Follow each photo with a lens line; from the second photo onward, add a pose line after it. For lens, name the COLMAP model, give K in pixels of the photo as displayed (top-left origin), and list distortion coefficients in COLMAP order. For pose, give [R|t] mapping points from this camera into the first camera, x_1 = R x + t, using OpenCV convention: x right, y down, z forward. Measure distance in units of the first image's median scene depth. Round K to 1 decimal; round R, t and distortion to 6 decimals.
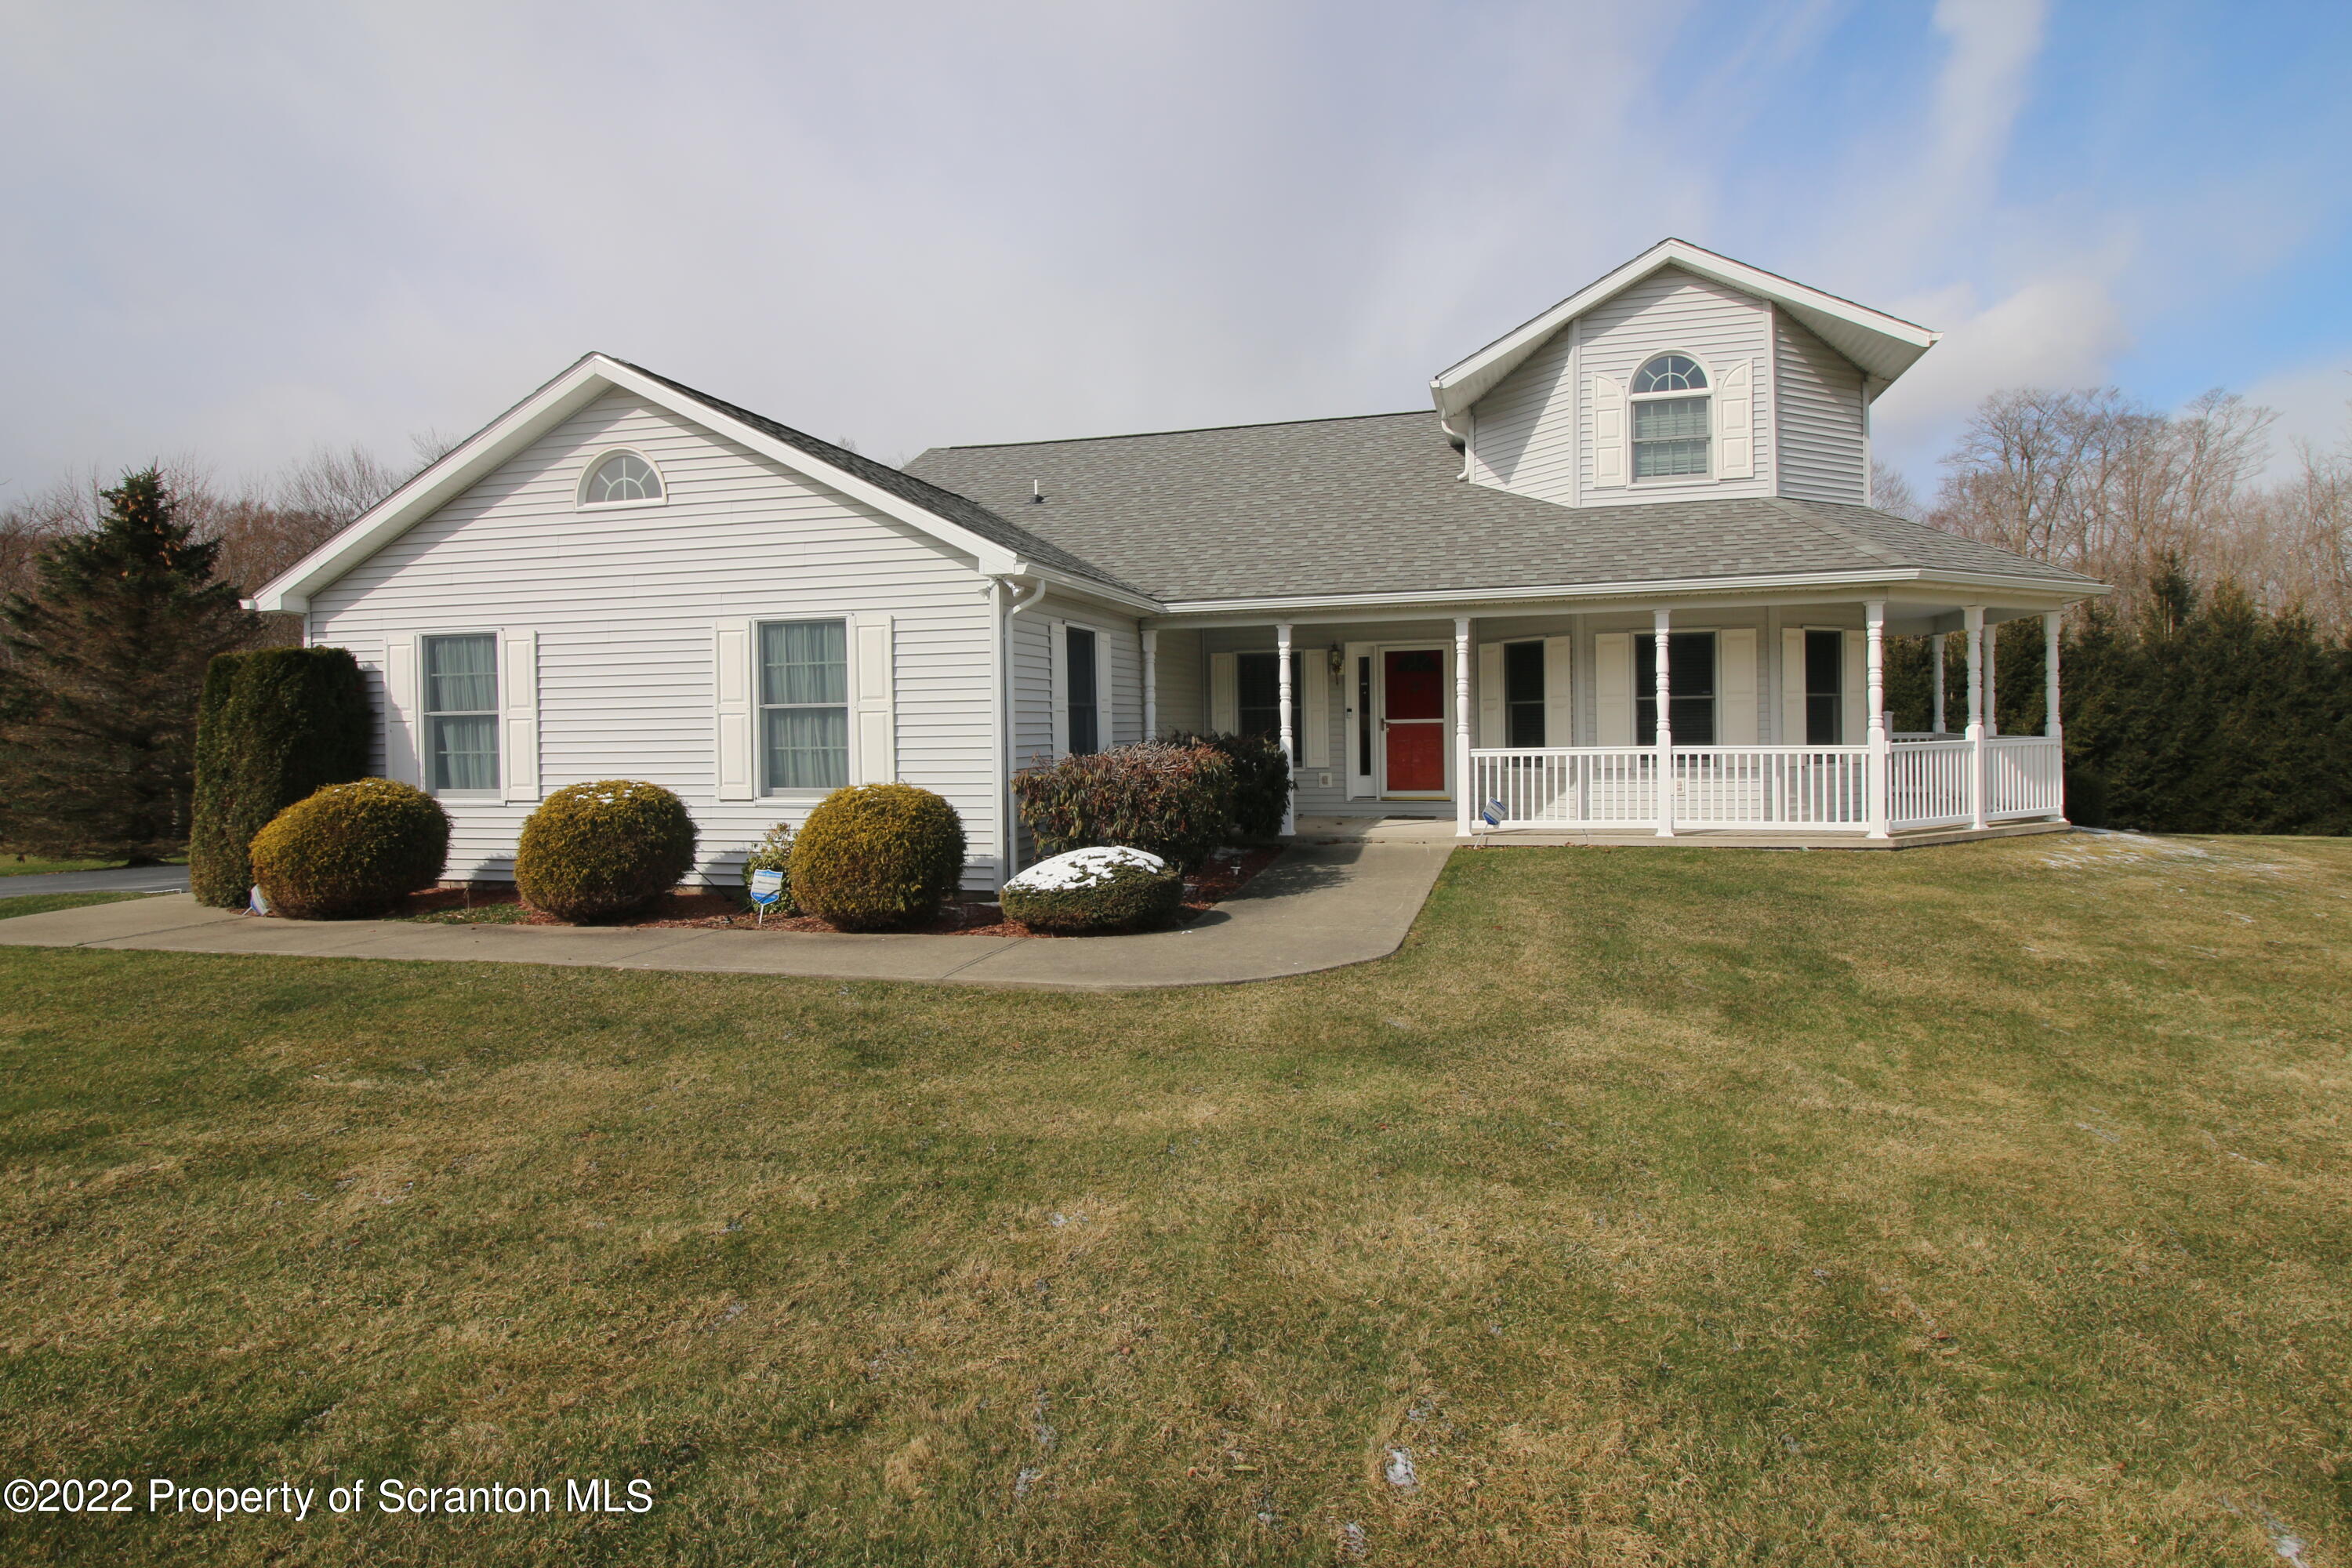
lens RADIAL K [[1309.6, 0, 1176.0], [0, 1309.6, 784.0], [0, 0, 1]] dist [0.002006, 0.000424]
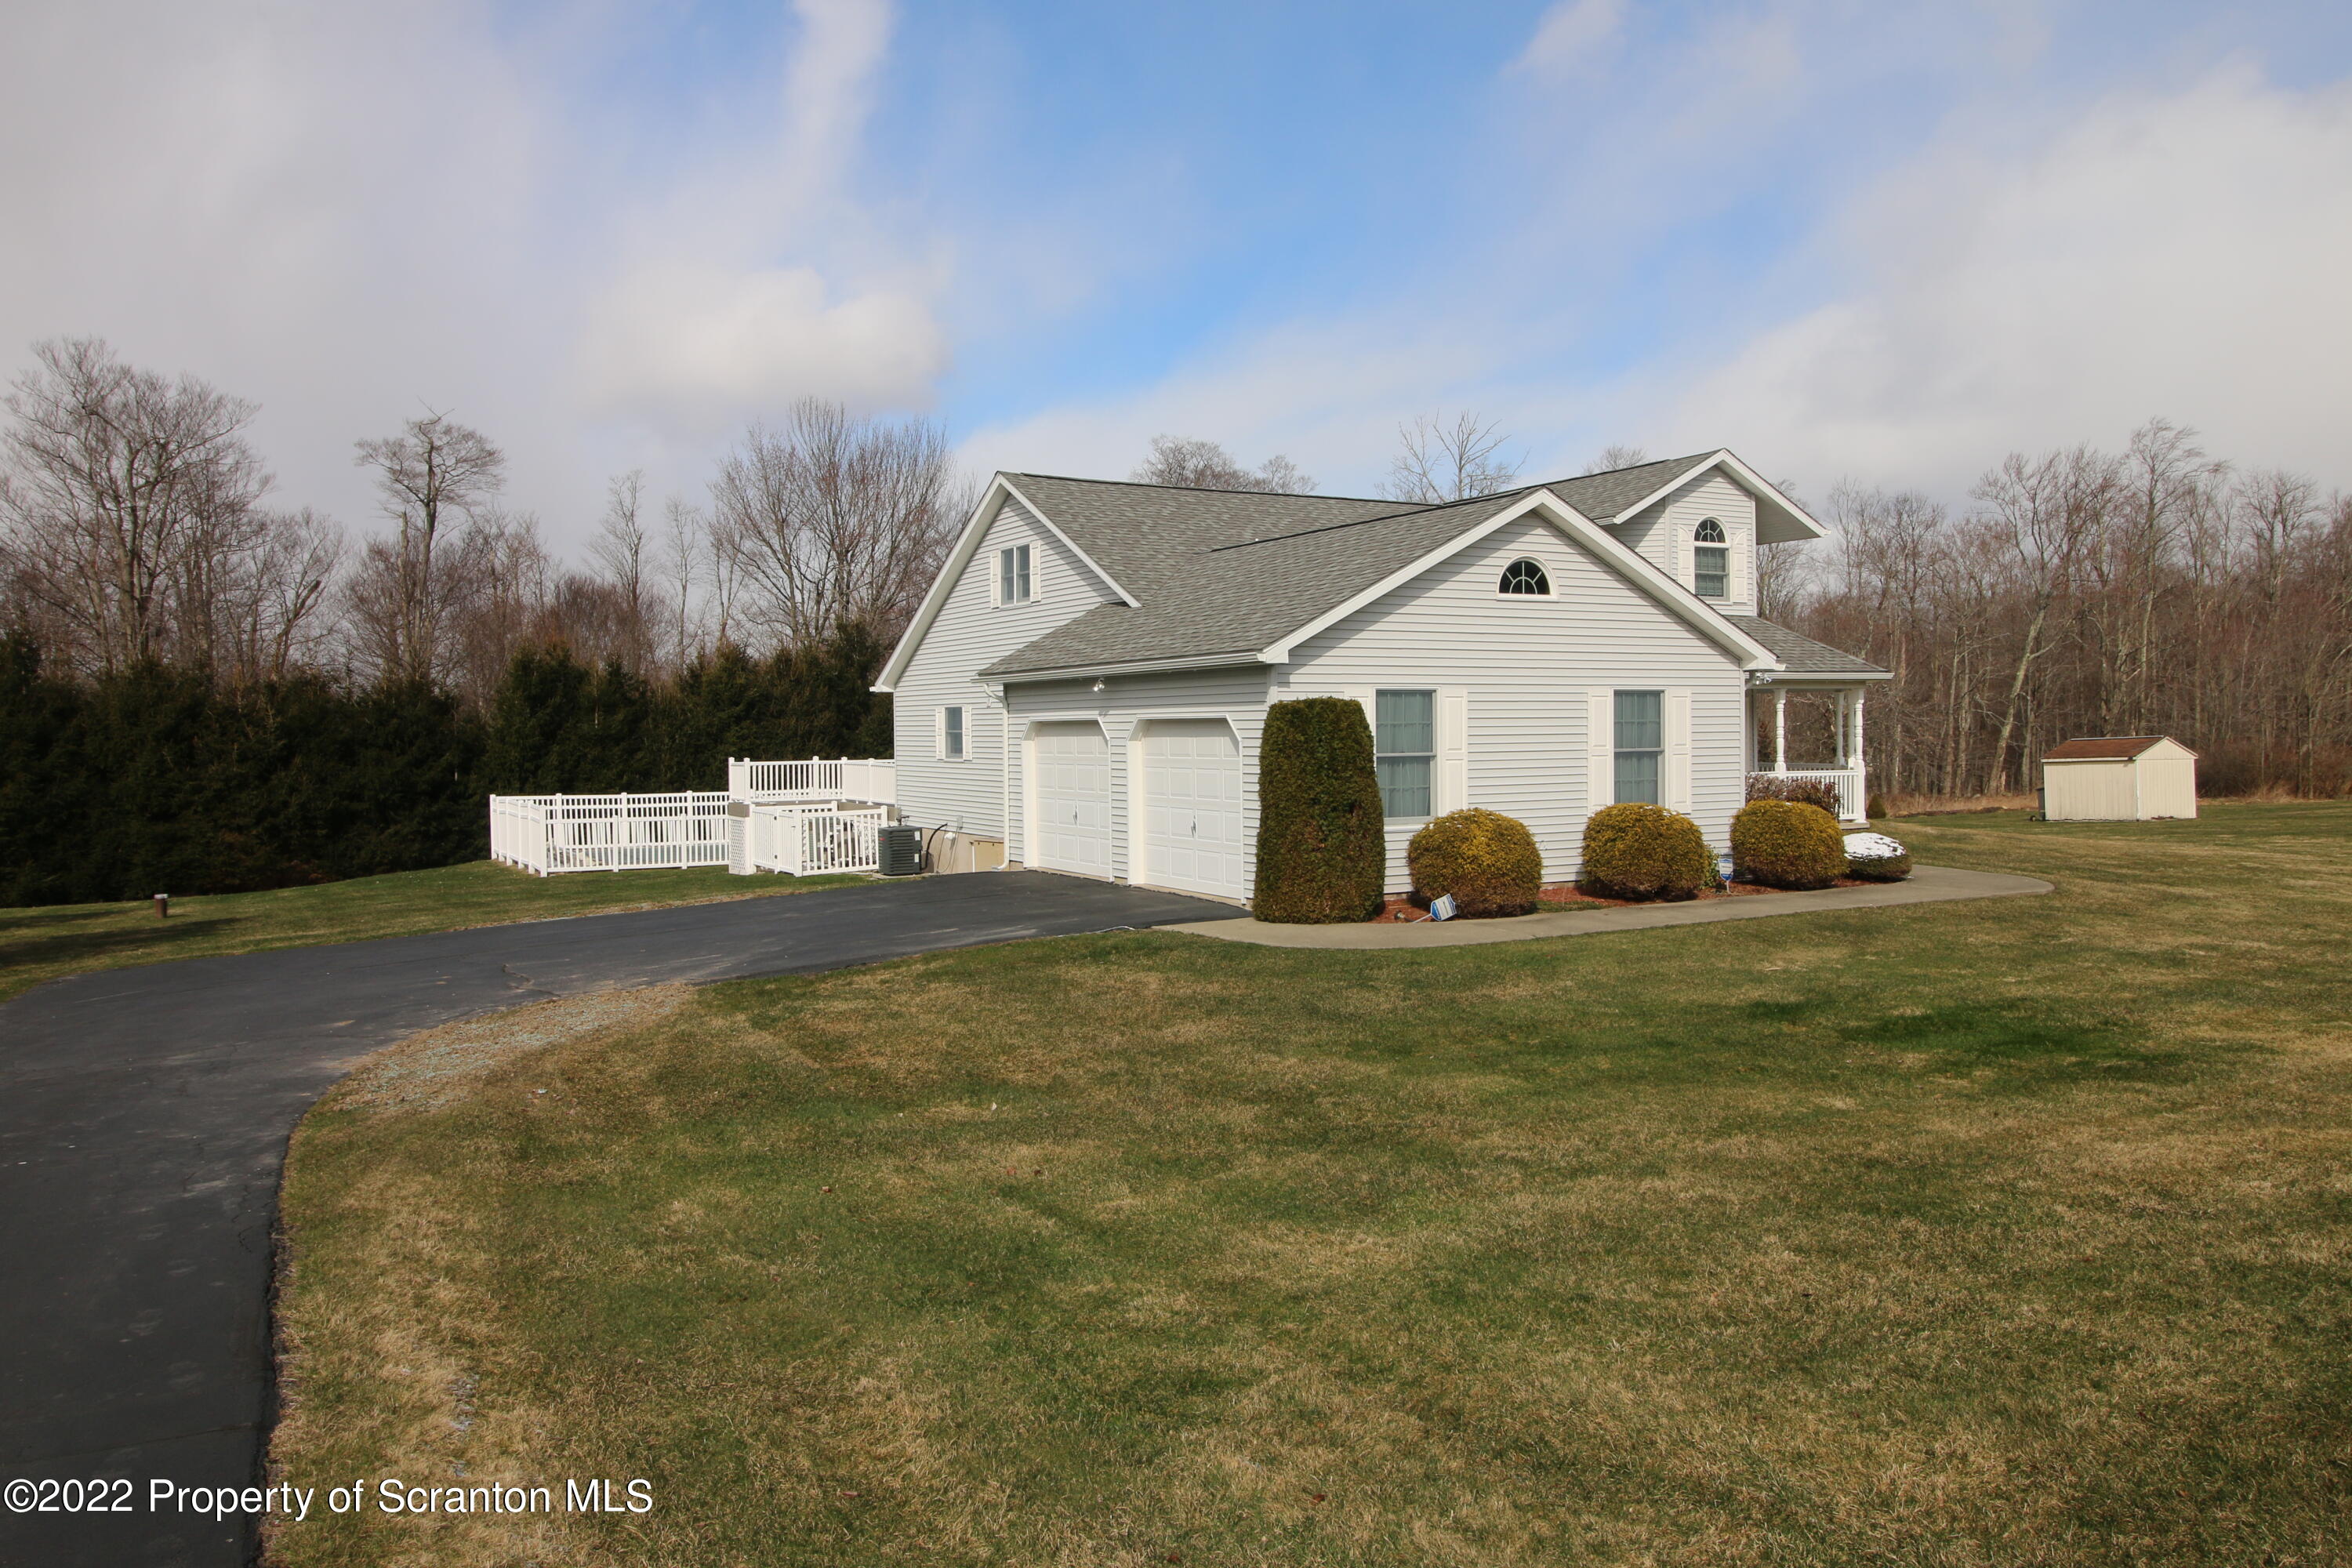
lens RADIAL K [[1722.5, 0, 1176.0], [0, 1722.5, 784.0], [0, 0, 1]] dist [-0.001214, -0.000250]
pose [[0.709793, -0.015035, 0.704250, -1.713340], [0.037133, 0.999181, -0.016094, -0.009795], [-0.703431, 0.037575, 0.709770, 0.021978]]
